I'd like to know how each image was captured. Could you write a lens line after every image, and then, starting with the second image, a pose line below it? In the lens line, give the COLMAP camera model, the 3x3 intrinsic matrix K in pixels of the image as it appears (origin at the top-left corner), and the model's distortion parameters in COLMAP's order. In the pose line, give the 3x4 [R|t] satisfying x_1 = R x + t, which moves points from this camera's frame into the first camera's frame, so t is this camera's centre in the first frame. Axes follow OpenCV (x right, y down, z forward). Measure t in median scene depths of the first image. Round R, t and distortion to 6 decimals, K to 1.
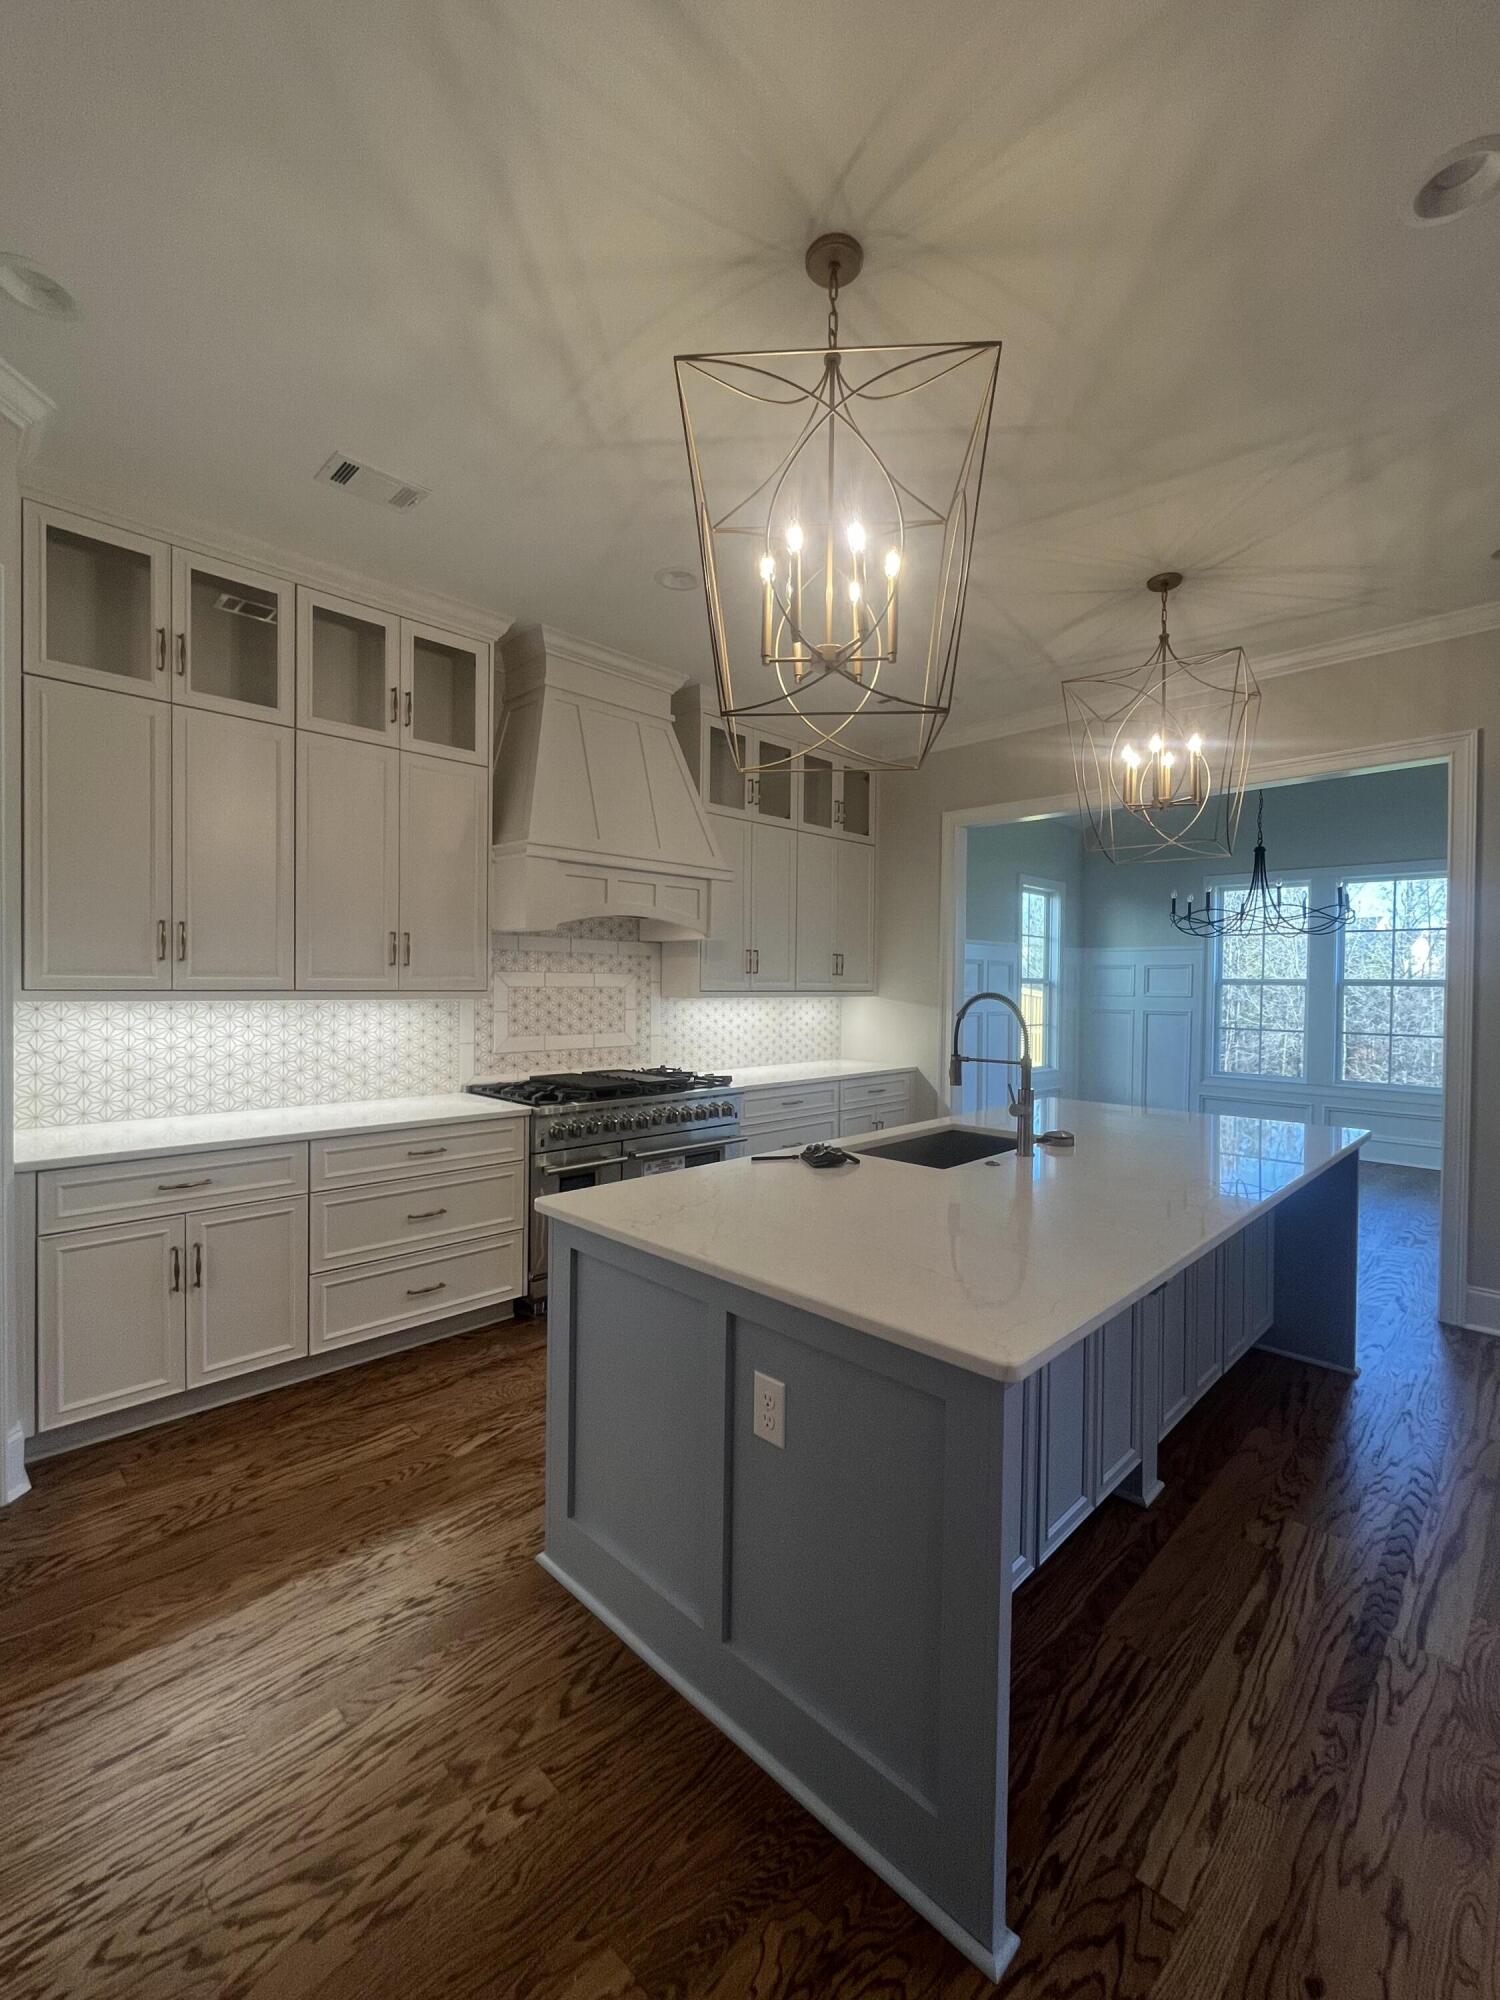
lens RADIAL K [[836.5, 0, 750.0], [0, 836.5, 1000.0], [0, 0, 1]] dist [0.000424, 0.000034]
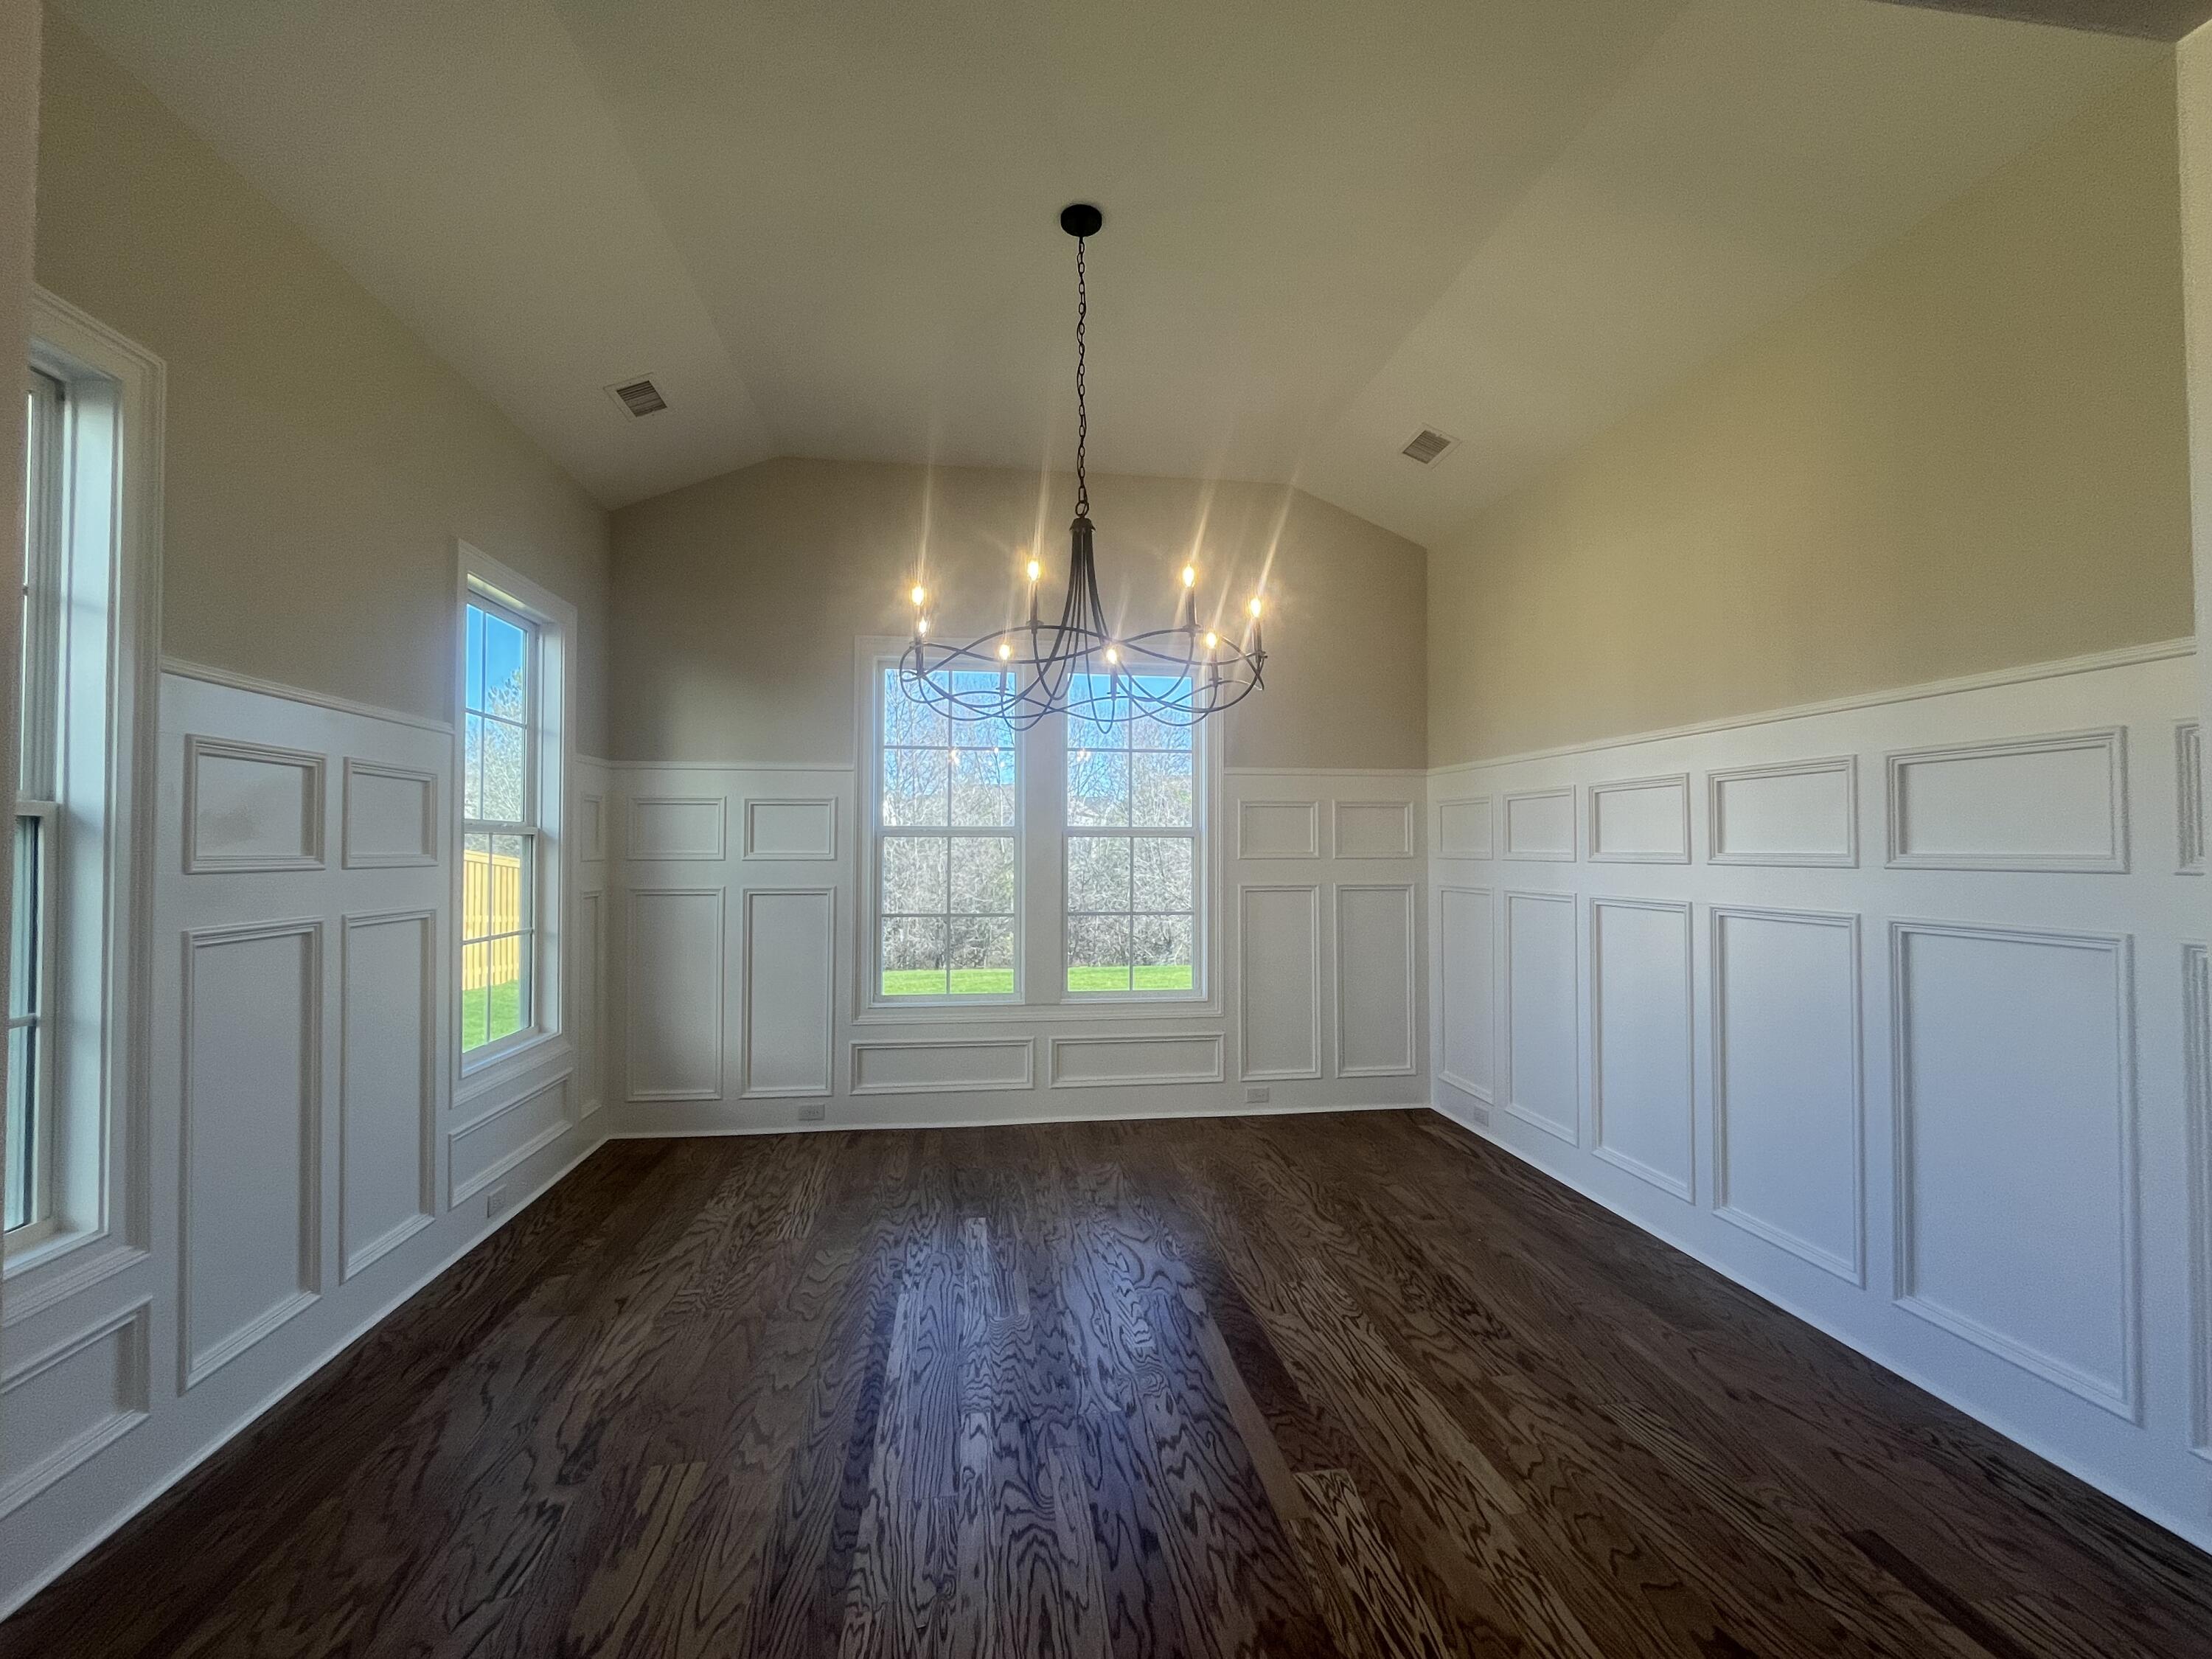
lens RADIAL K [[925.1, 0, 1106.0], [0, 925.1, 829.5], [0, 0, 1]] dist [0.000424, 0.000034]
pose [[0.608127, 0.008245, 0.793797, 0.159849], [0.022277, 0.999375, -0.027447, -0.003135], [-0.793527, 0.034374, 0.607563, 0.484741]]
